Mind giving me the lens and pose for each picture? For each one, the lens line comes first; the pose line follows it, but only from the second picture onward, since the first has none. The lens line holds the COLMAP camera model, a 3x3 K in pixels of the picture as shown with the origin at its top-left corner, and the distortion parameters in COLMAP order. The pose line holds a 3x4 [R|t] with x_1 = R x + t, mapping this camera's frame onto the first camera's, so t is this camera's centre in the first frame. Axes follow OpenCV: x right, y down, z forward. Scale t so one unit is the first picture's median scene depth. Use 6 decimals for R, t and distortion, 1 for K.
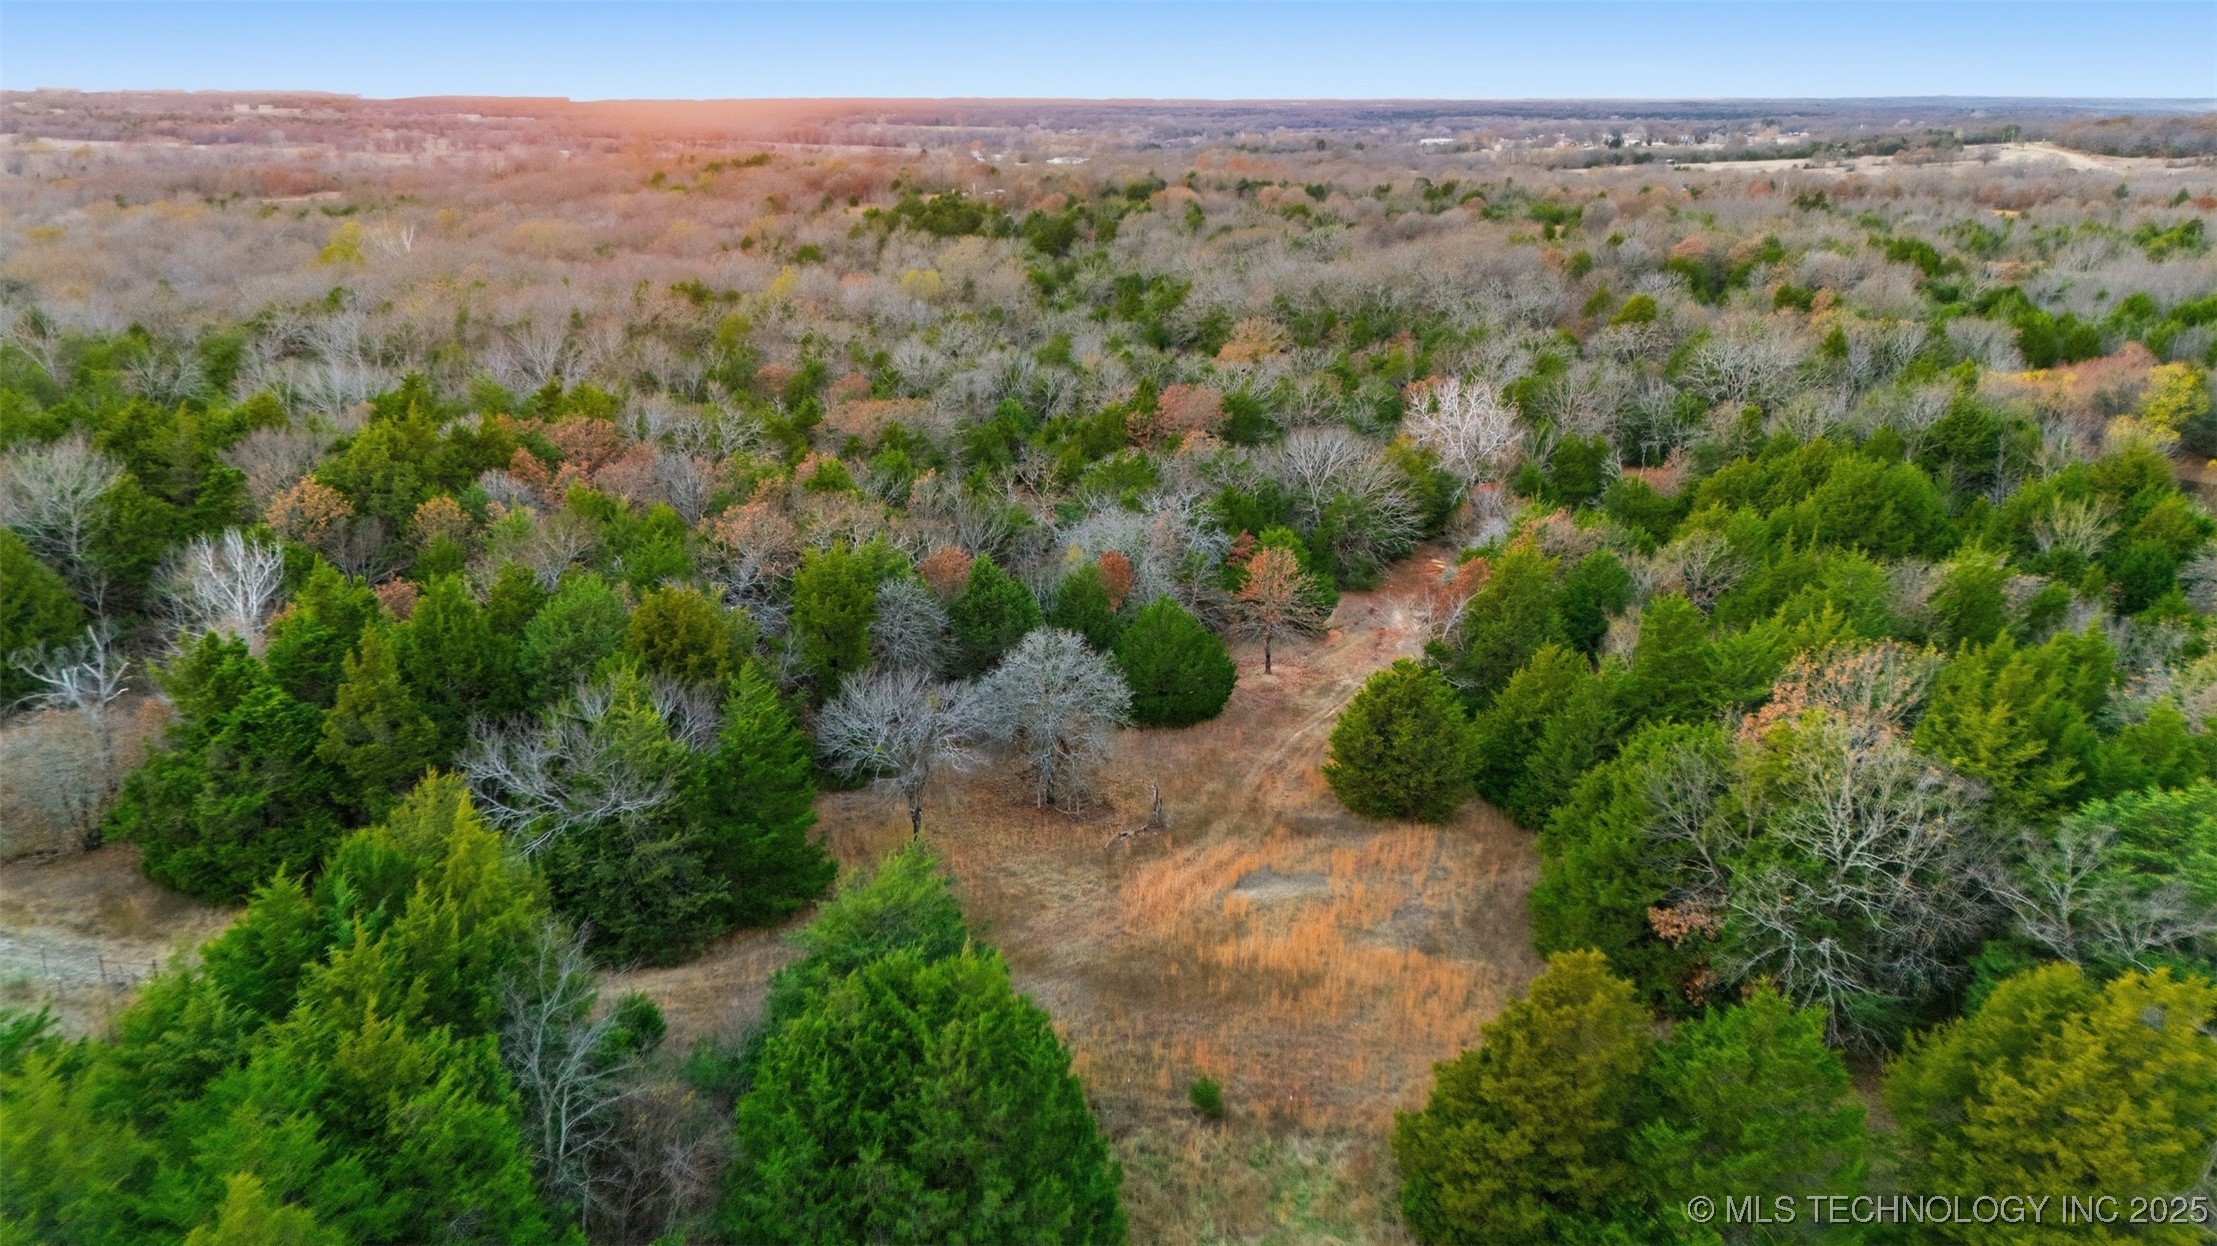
lens RADIAL K [[1598.5, 0, 1108.5], [0, 1598.5, 623.0], [0, 0, 1]] dist [0.058275, -0.044281]
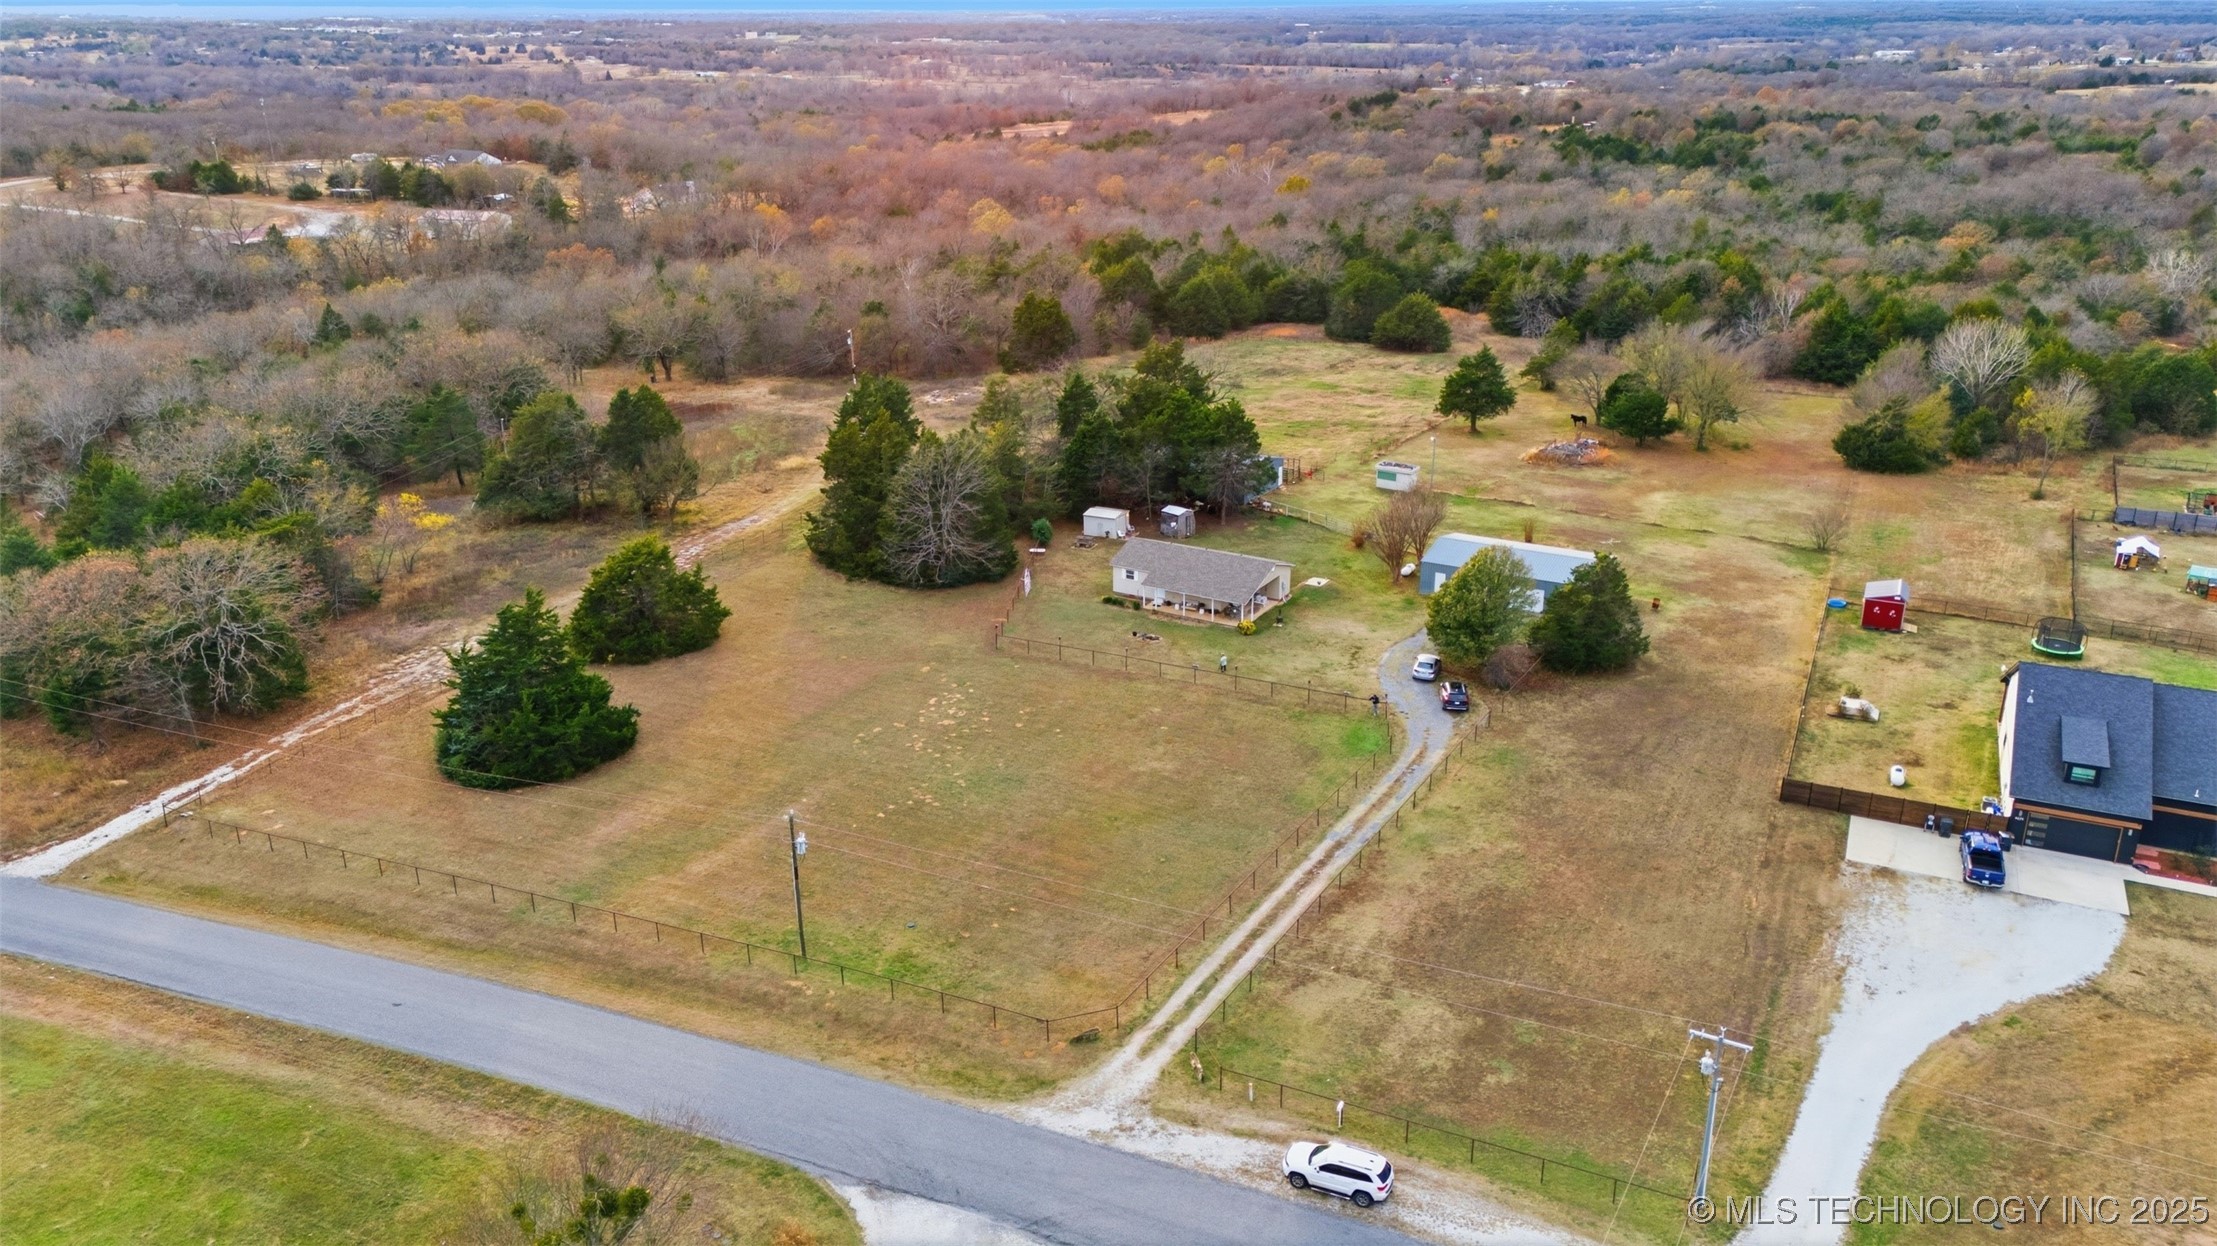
lens RADIAL K [[1598.5, 0, 1108.5], [0, 1598.5, 623.0], [0, 0, 1]] dist [0.058275, -0.044281]
pose [[0.977784, 0.066546, -0.198772, -0.513870], [-0.056215, 0.996780, 0.057177, 0.211503], [0.201937, -0.044733, 0.978376, -0.991608]]
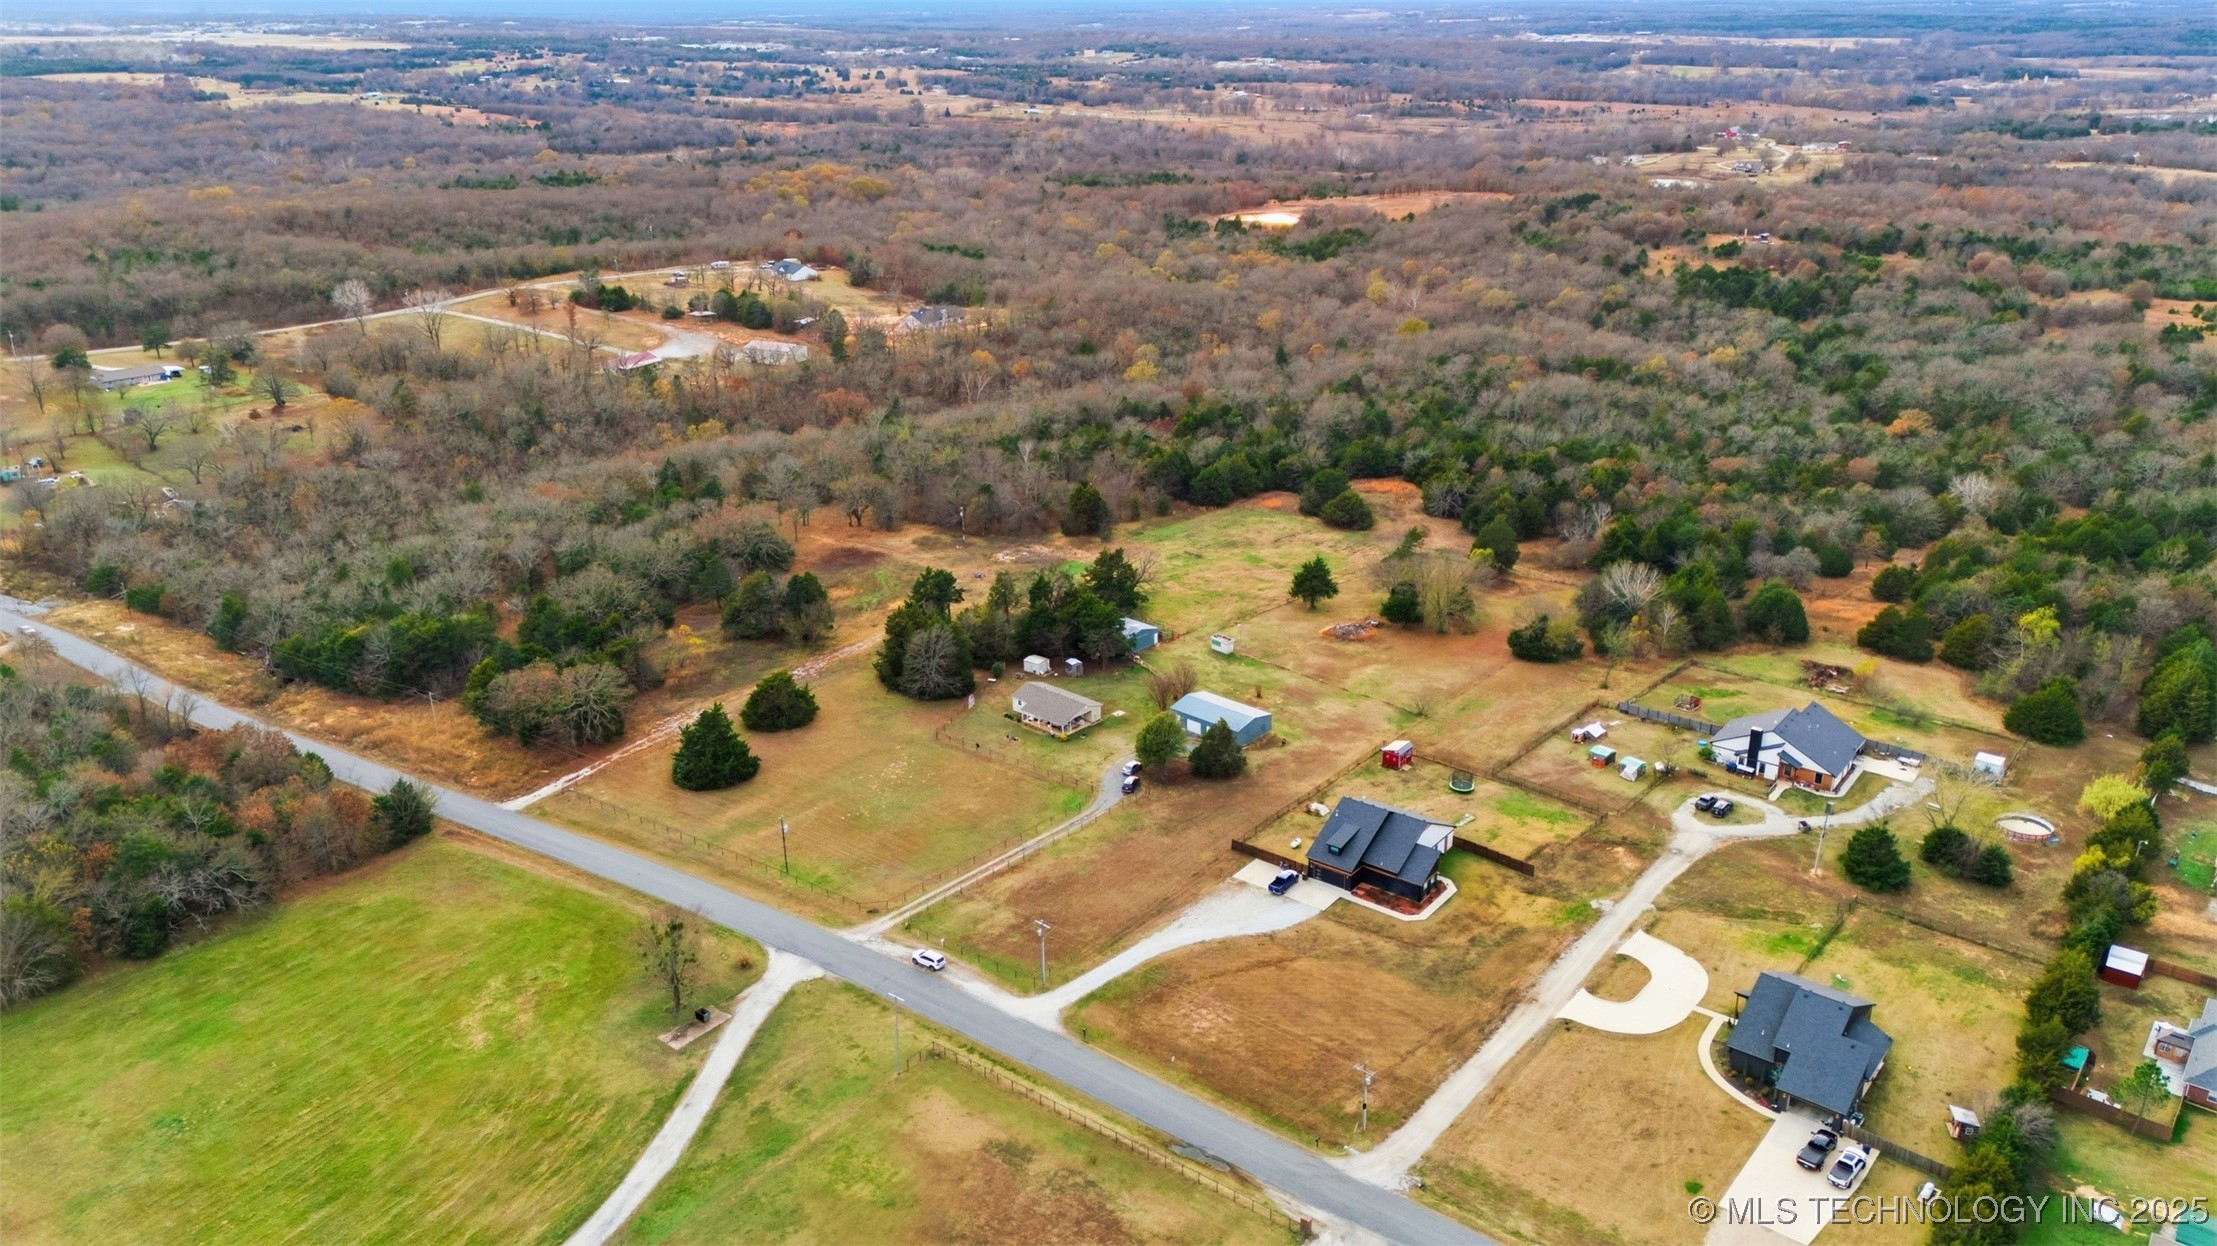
lens RADIAL K [[1598.5, 0, 1108.5], [0, 1598.5, 623.0], [0, 0, 1]] dist [0.058275, -0.044281]
pose [[0.913927, 0.136772, -0.382140, -0.023819], [-0.113301, 0.990056, 0.083379, 0.024639], [0.389744, -0.032905, 0.920335, -1.572598]]
